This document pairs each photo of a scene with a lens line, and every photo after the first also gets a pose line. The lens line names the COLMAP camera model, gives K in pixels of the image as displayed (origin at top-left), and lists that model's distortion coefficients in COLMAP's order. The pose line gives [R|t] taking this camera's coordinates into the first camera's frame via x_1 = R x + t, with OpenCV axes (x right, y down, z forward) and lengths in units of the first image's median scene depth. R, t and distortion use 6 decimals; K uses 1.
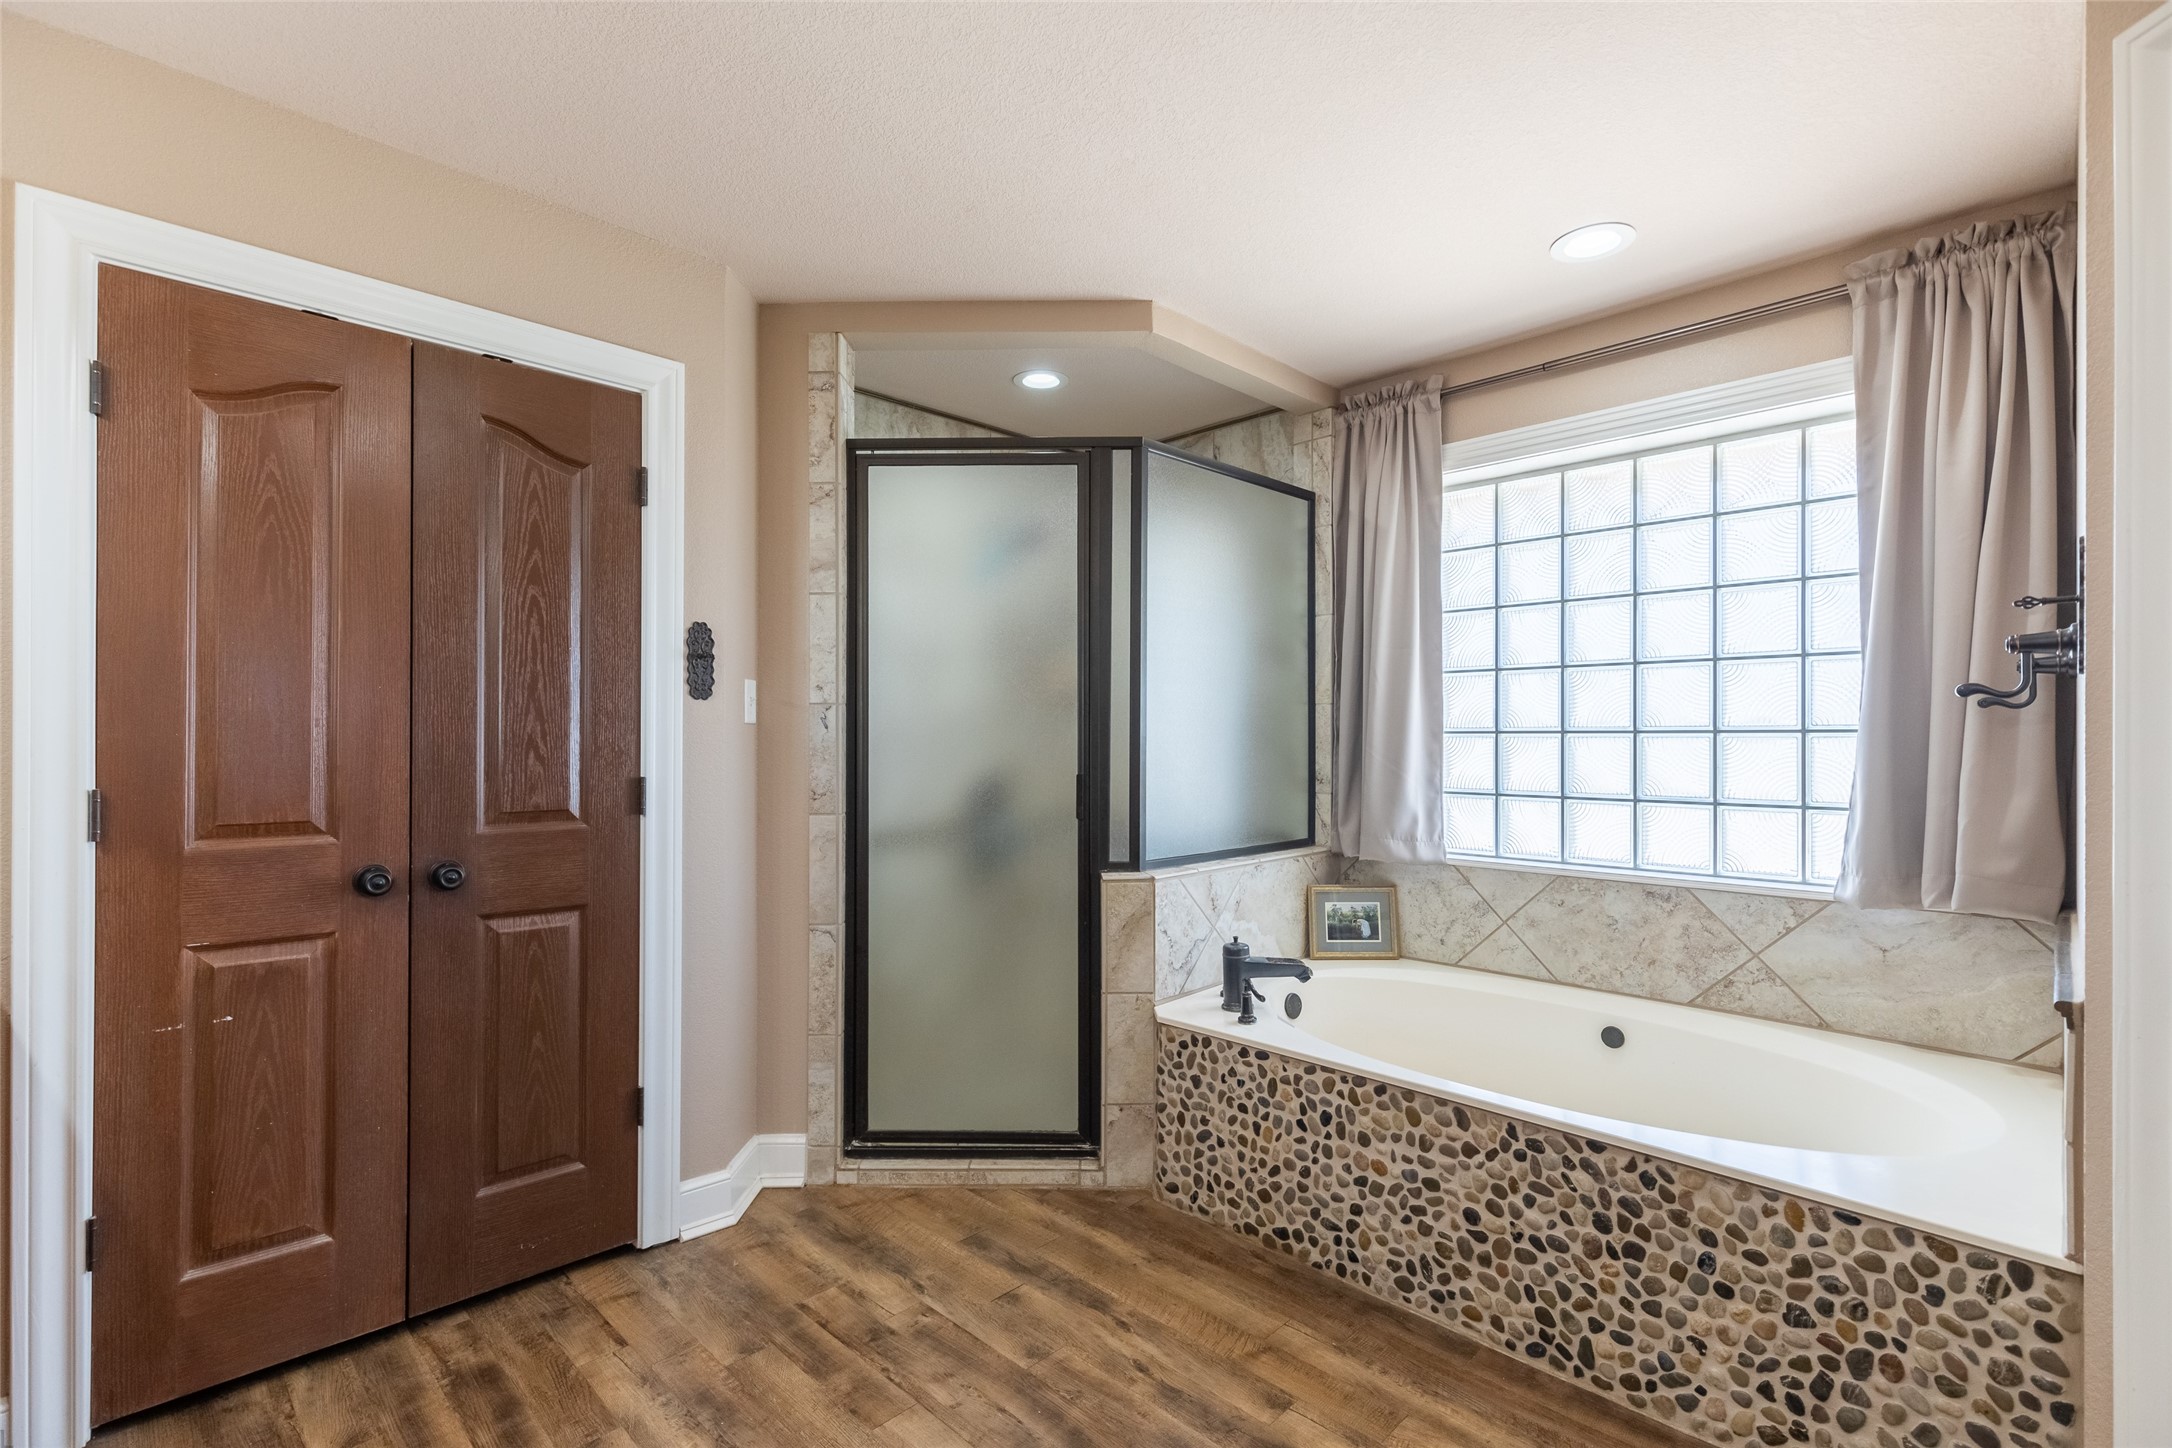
lens RADIAL K [[987.1, 0, 1090.3], [0, 987.1, 730.8], [0, 0, 1]] dist [0.003679, 0.000938]
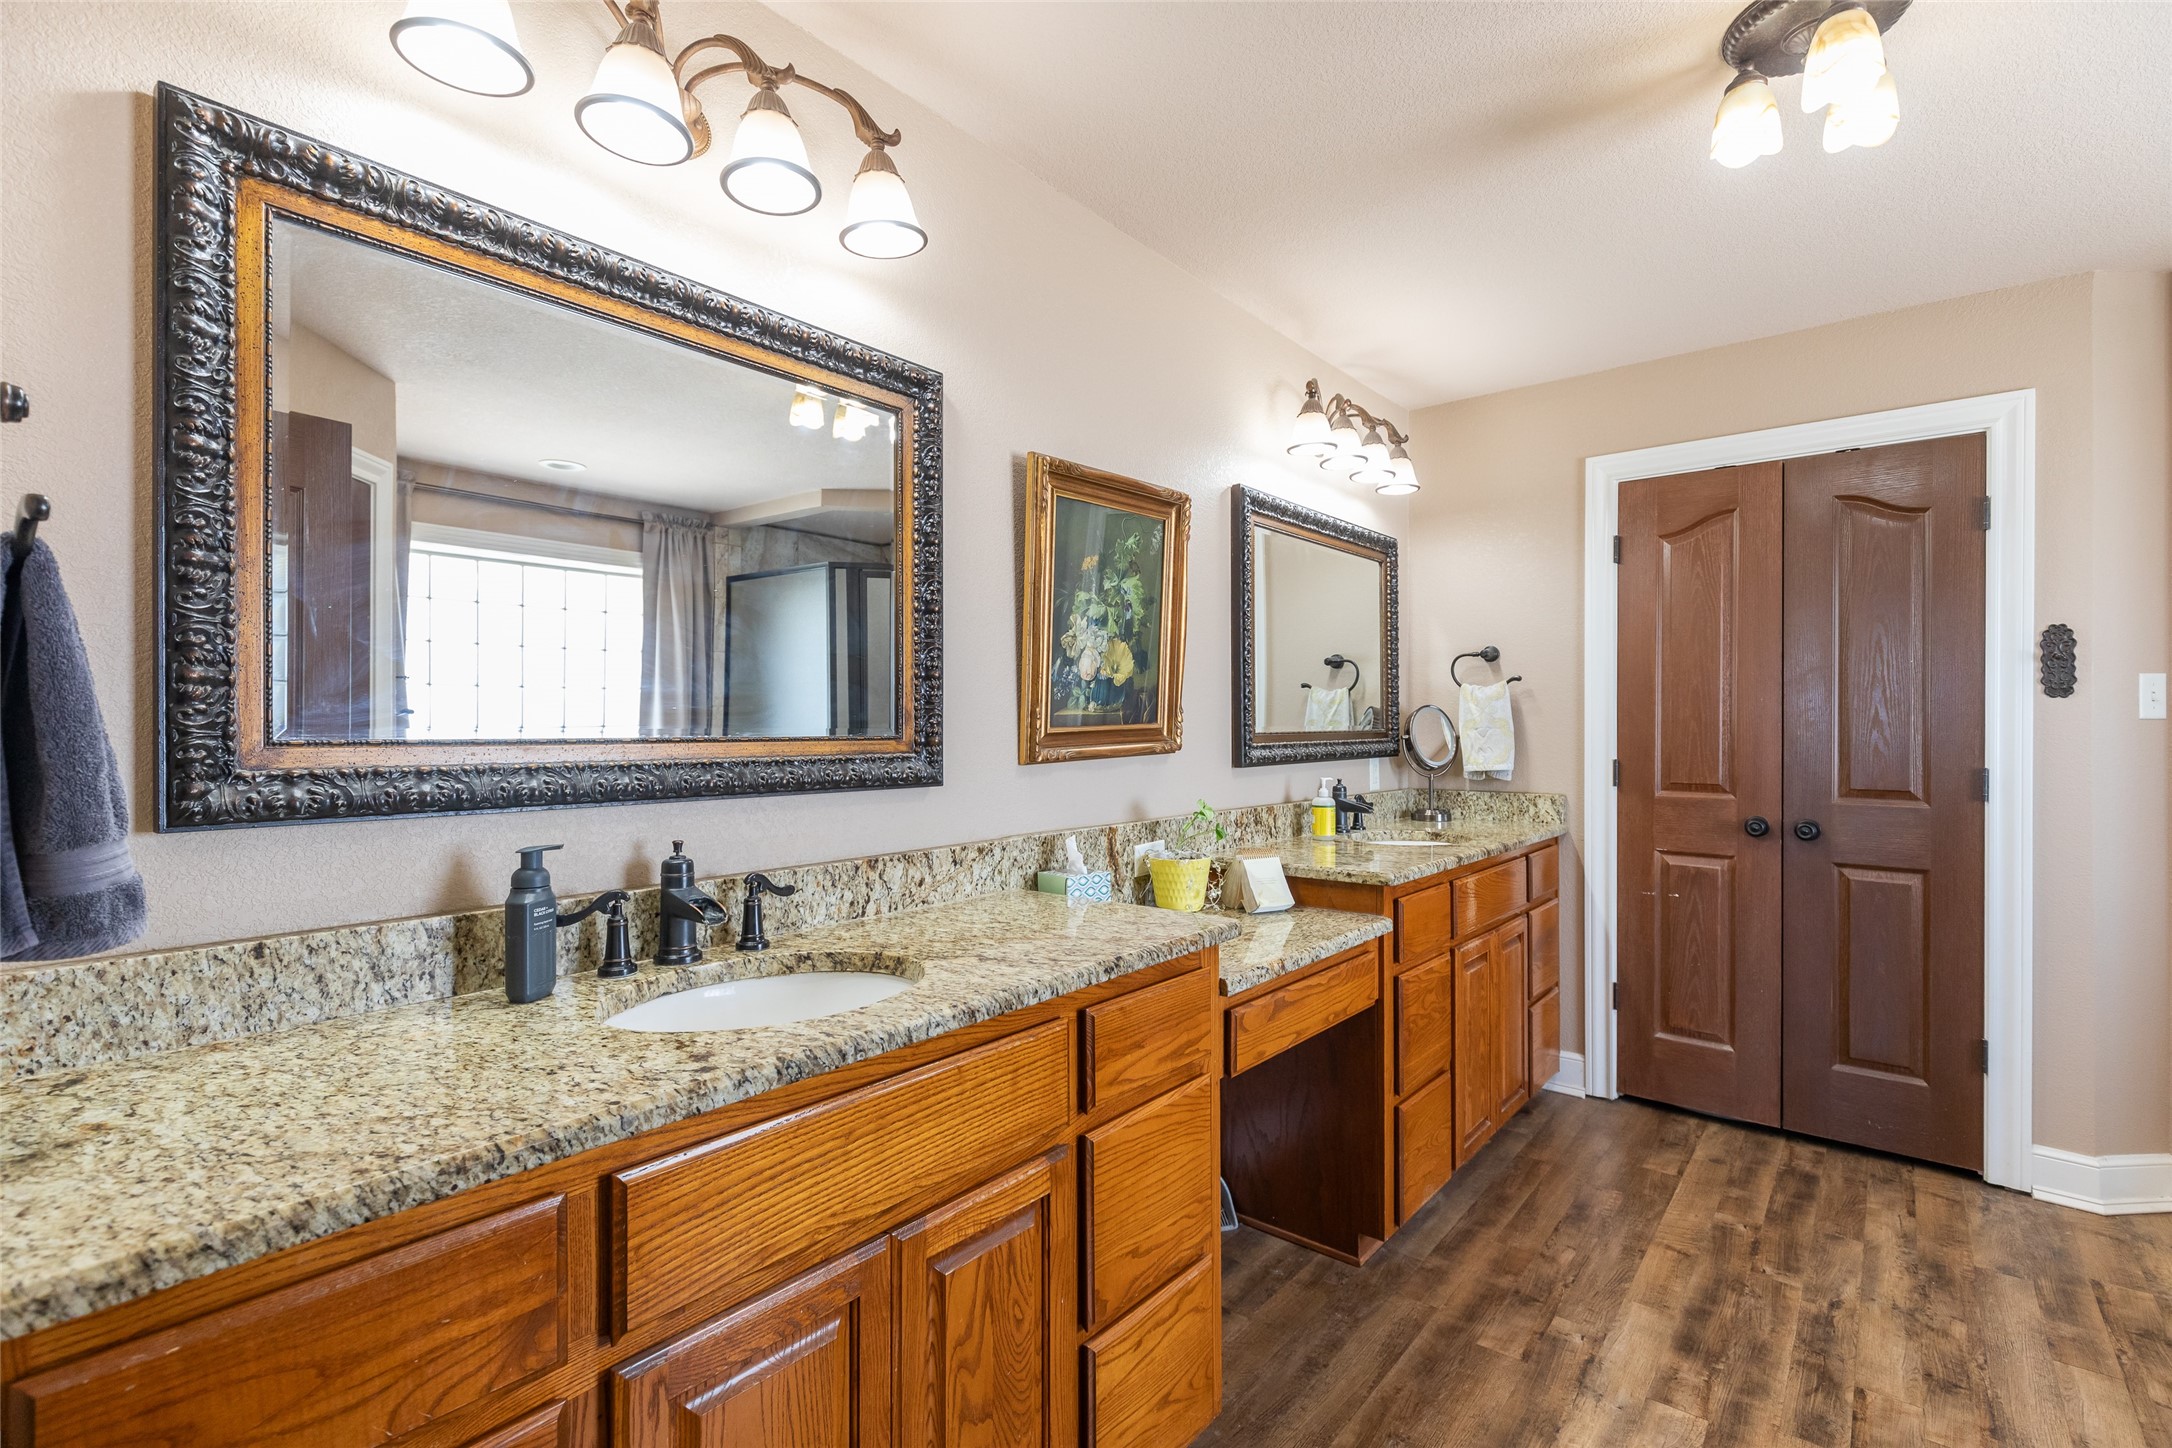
lens RADIAL K [[987.1, 0, 1089.4], [0, 987.1, 726.5], [0, 0, 1]] dist [0.003679, 0.000938]
pose [[0.080109, -0.001969, -0.996784, 0.720600], [0.001957, 0.999996, -0.001818, -0.001652], [0.996784, -0.001806, 0.080113, -0.145821]]
